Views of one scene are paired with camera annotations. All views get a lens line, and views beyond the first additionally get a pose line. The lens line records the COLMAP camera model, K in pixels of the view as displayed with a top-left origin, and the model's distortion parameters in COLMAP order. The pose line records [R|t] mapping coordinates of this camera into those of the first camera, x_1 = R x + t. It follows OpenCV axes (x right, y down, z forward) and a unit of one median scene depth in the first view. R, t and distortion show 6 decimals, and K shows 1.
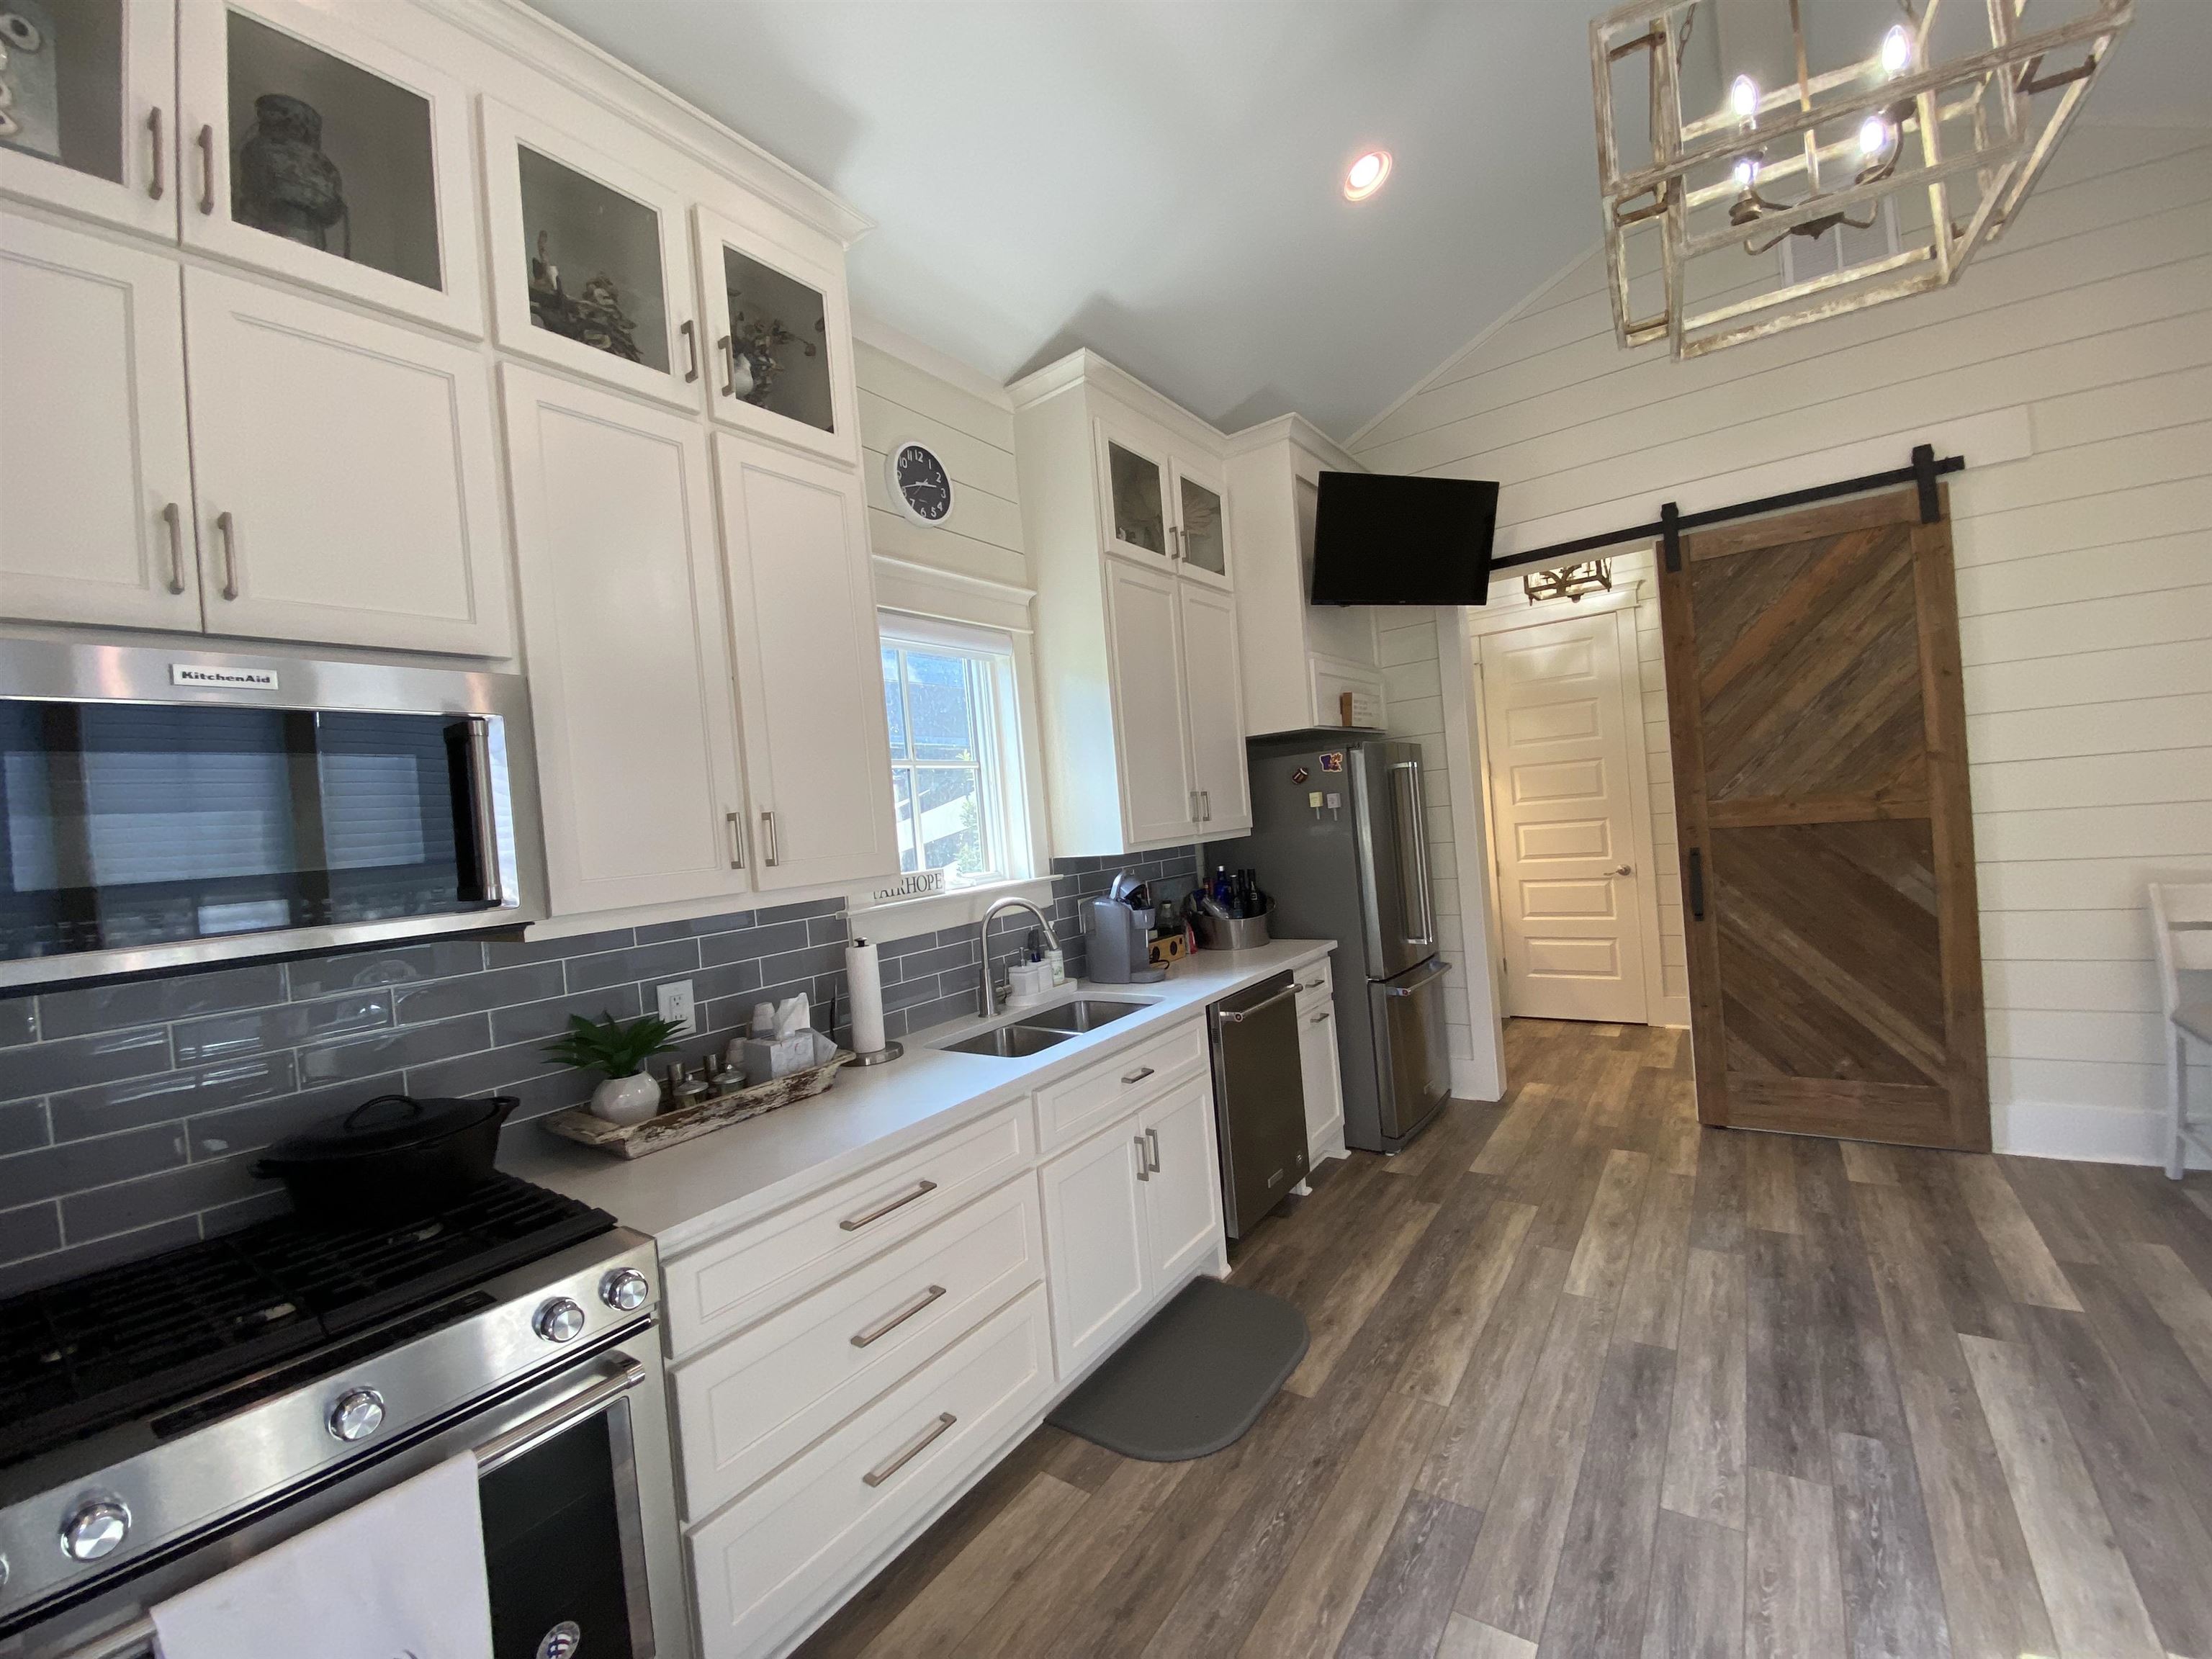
lens RADIAL K [[895.7, 0, 1101.1], [0, 895.7, 826.0], [0, 0, 1]] dist [-0.022240, -0.003850]
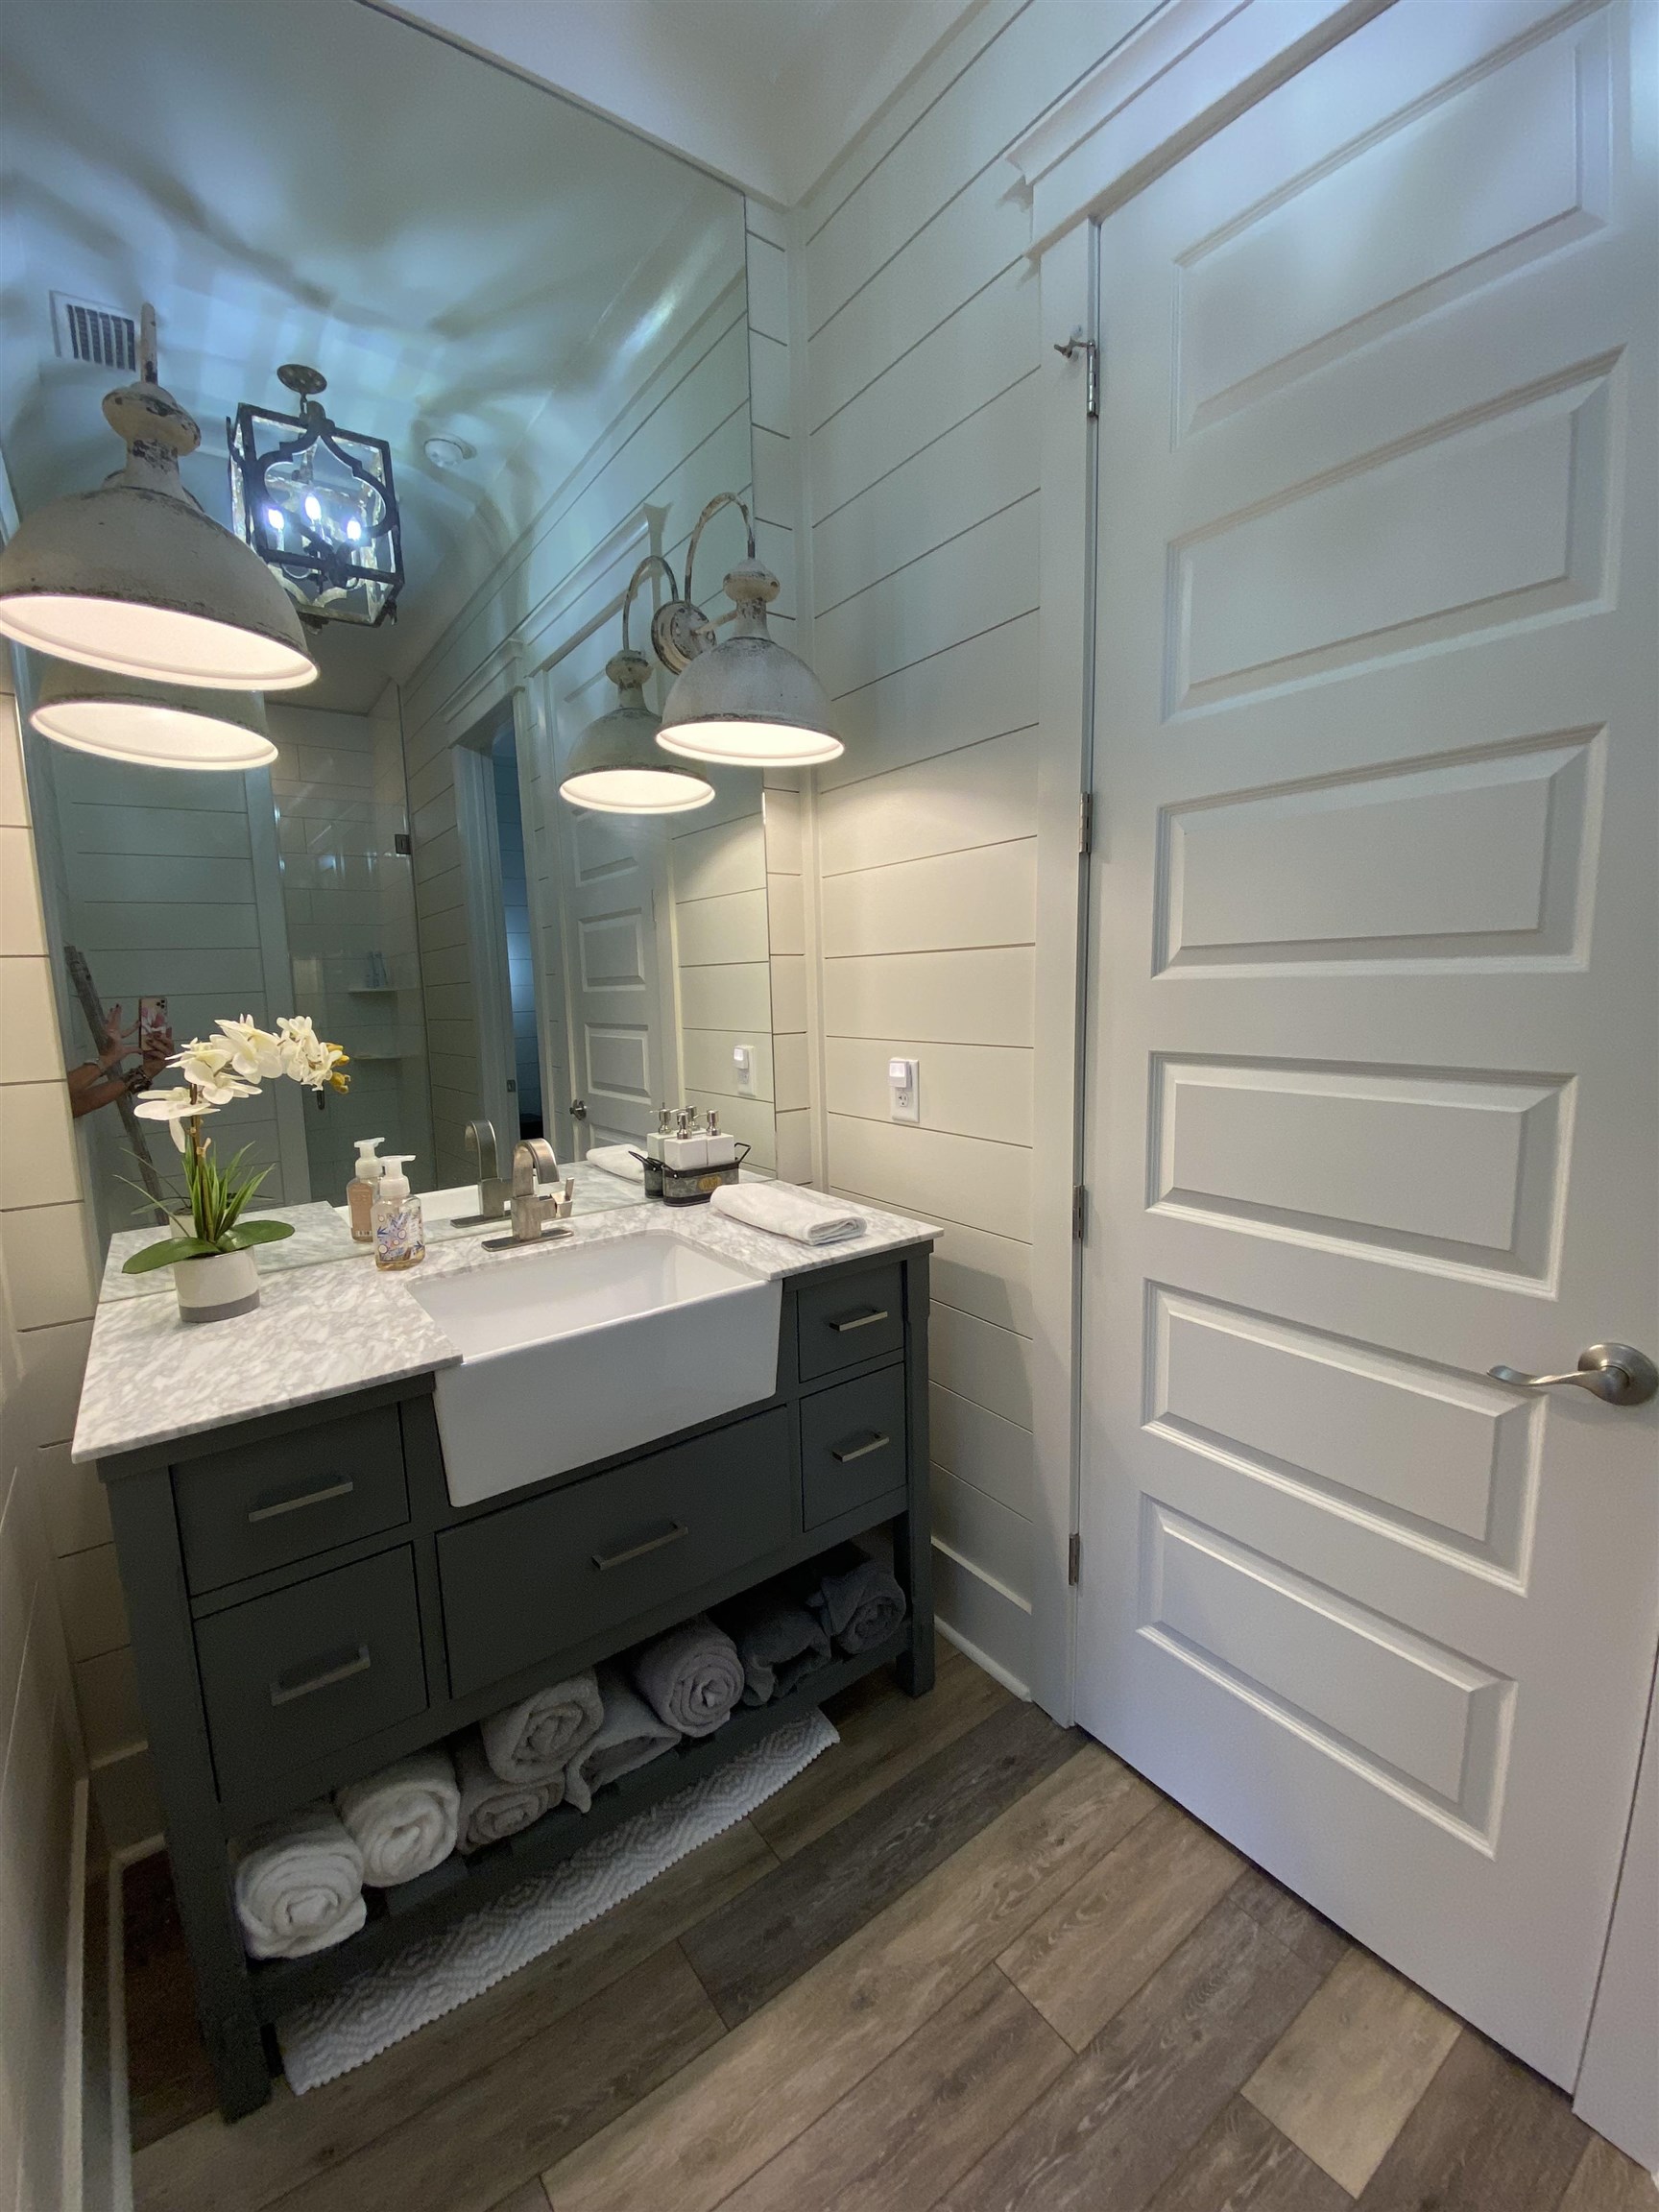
lens RADIAL K [[895.7, 0, 837.9], [0, 895.7, 1105.2], [0, 0, 1]] dist [-0.022240, -0.003850]
pose [[0.955717, 0.101368, -0.276277, 0.474362], [-0.060483, 0.986421, 0.152697, -0.021280], [0.288004, -0.129225, 0.948870, 0.782932]]
